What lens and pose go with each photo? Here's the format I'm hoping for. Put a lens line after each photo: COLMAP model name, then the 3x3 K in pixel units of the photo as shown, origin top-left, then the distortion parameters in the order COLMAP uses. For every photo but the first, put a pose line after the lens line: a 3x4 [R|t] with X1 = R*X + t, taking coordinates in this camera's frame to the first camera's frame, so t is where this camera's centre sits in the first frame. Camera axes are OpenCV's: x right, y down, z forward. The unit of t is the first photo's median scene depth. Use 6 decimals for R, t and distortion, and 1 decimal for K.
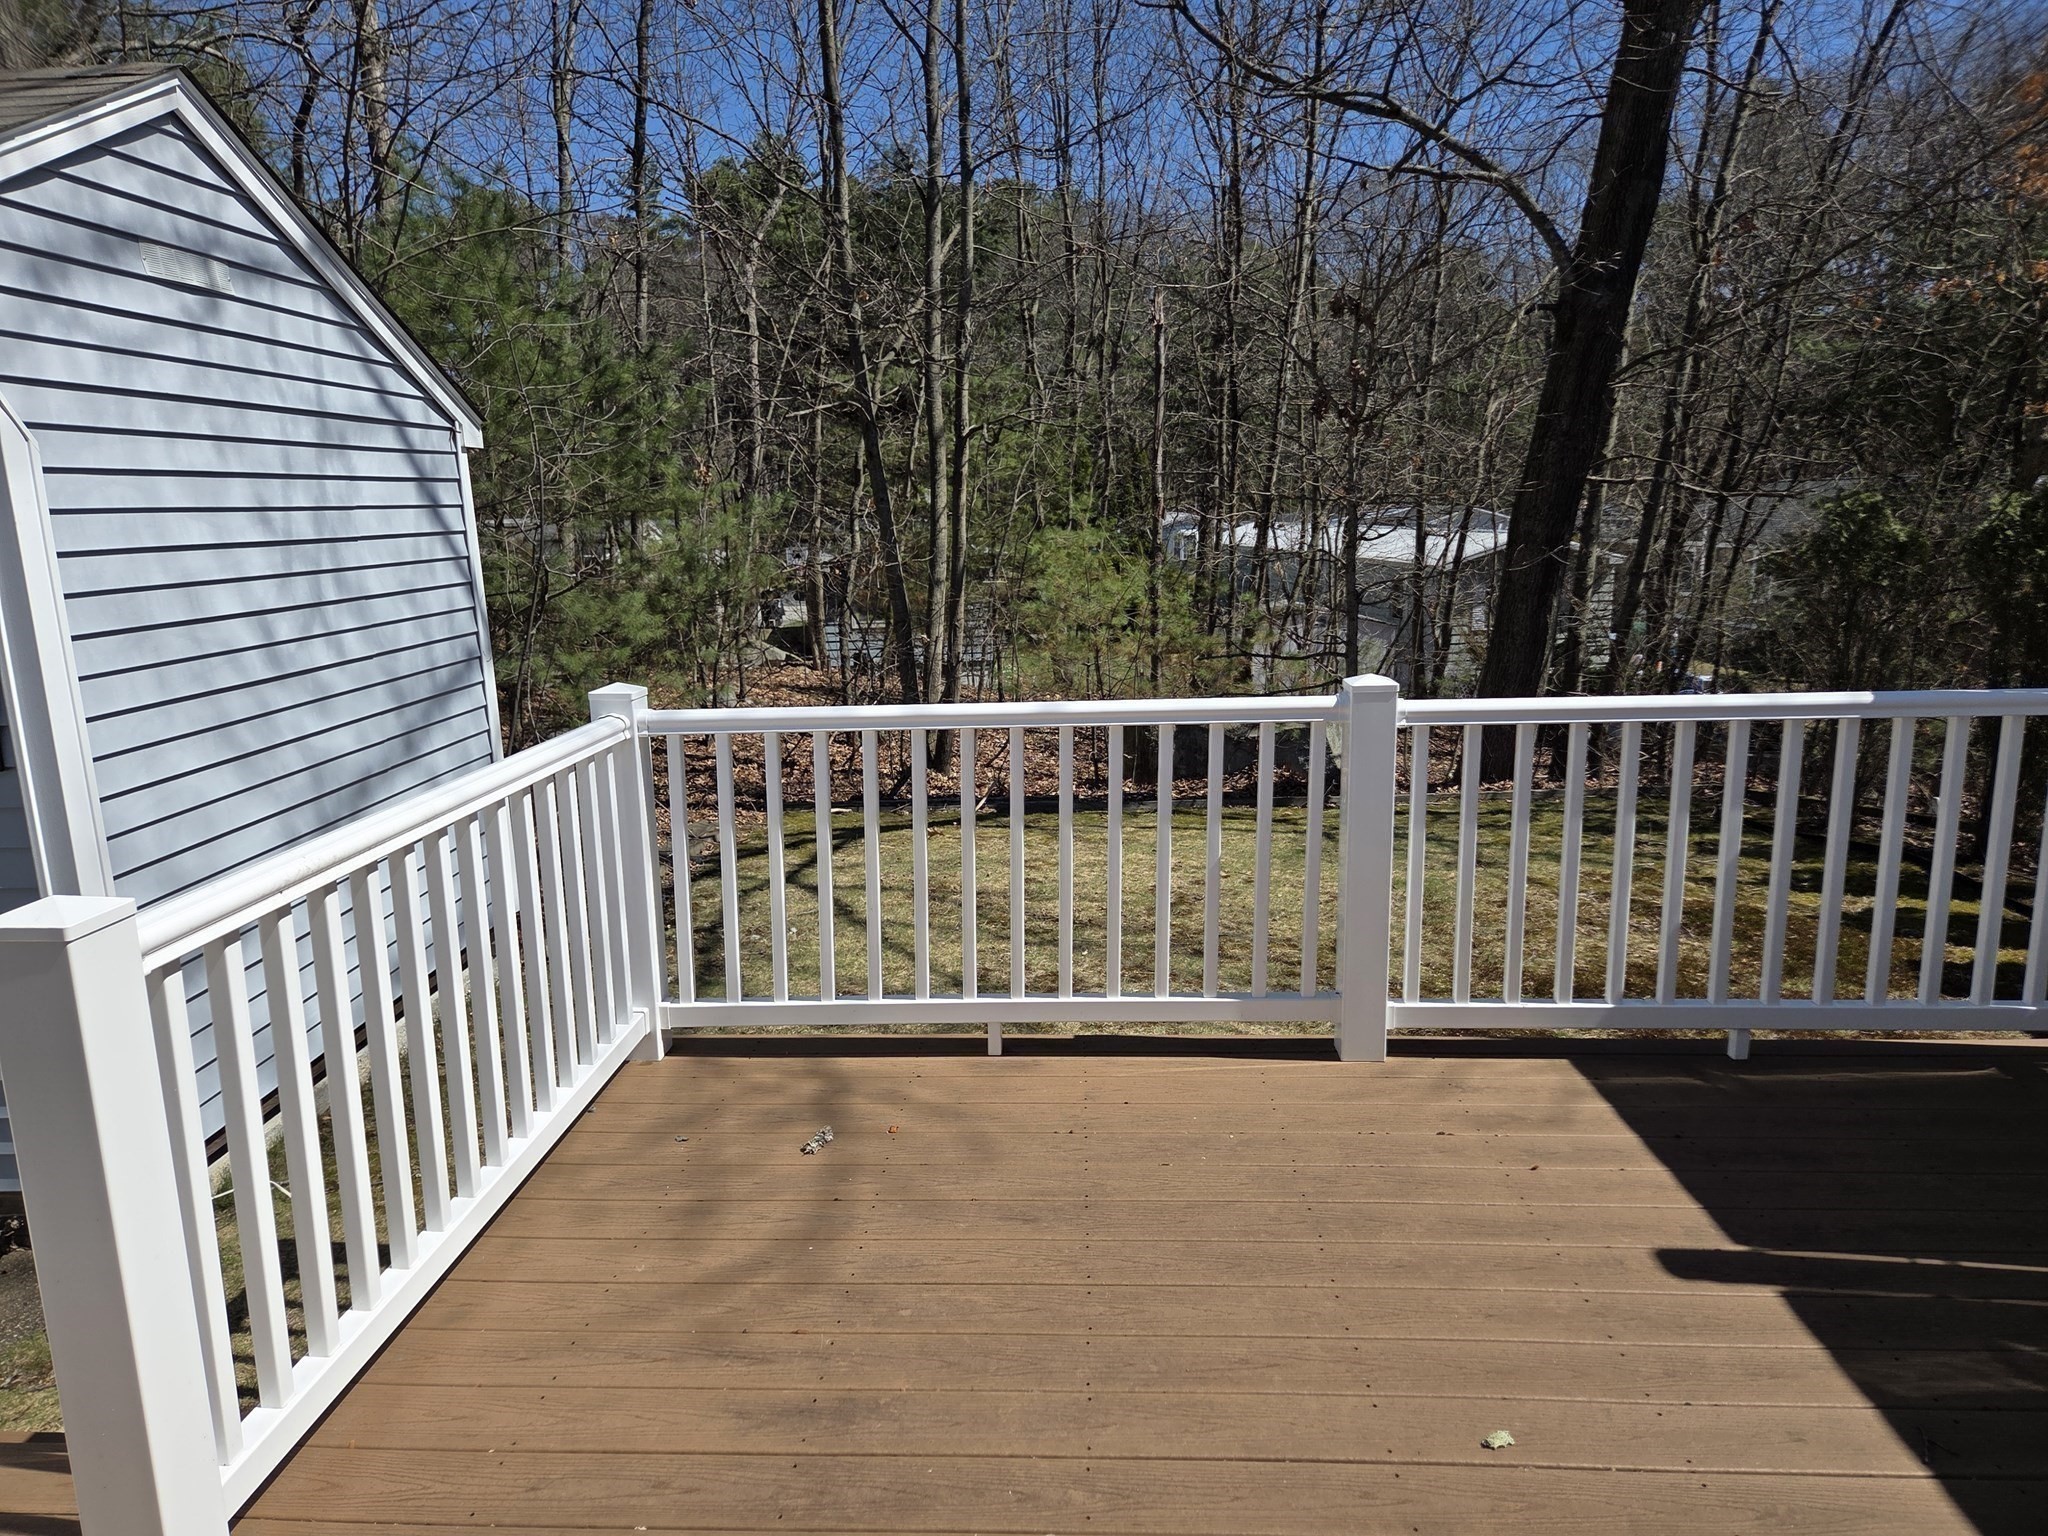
lens RADIAL K [[1369.4, 0, 1031.5], [0, 1369.4, 770.9], [0, 0, 1]] dist [0.044501, -0.036775]
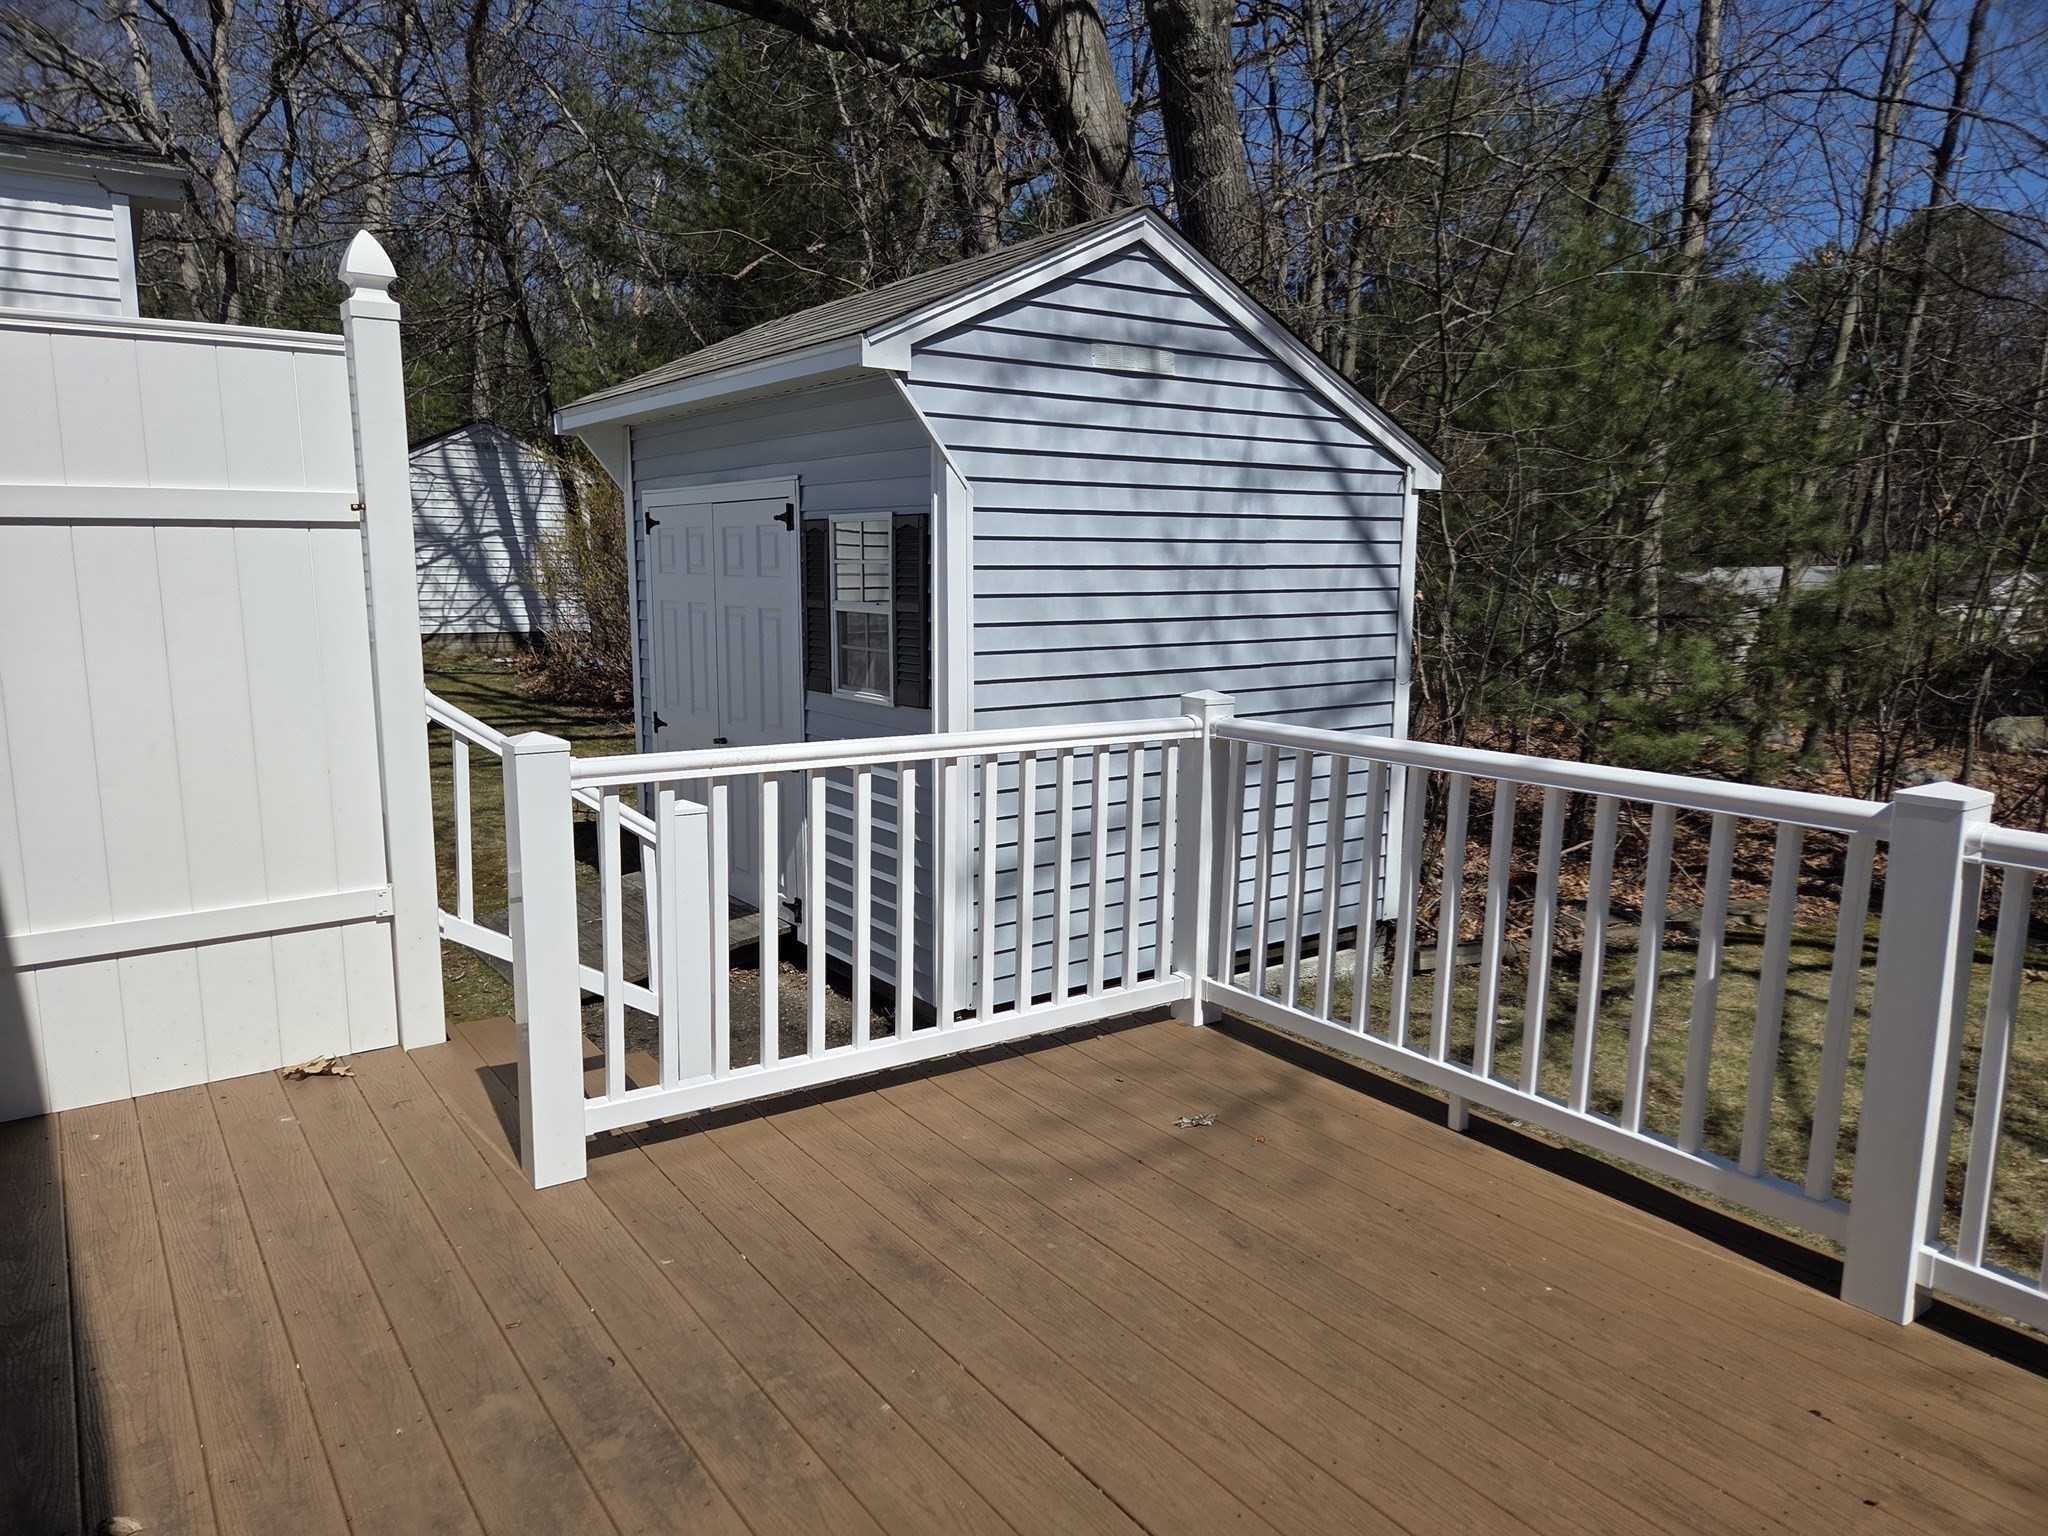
lens RADIAL K [[1369.4, 0, 1021.1], [0, 1369.4, 768.3], [0, 0, 1]] dist [0.044501, -0.036775]
pose [[0.607747, 0.146226, -0.780552, 0.399663], [-0.172095, 0.983795, 0.050305, -0.023873], [0.775259, 0.103756, 0.623063, 0.134386]]
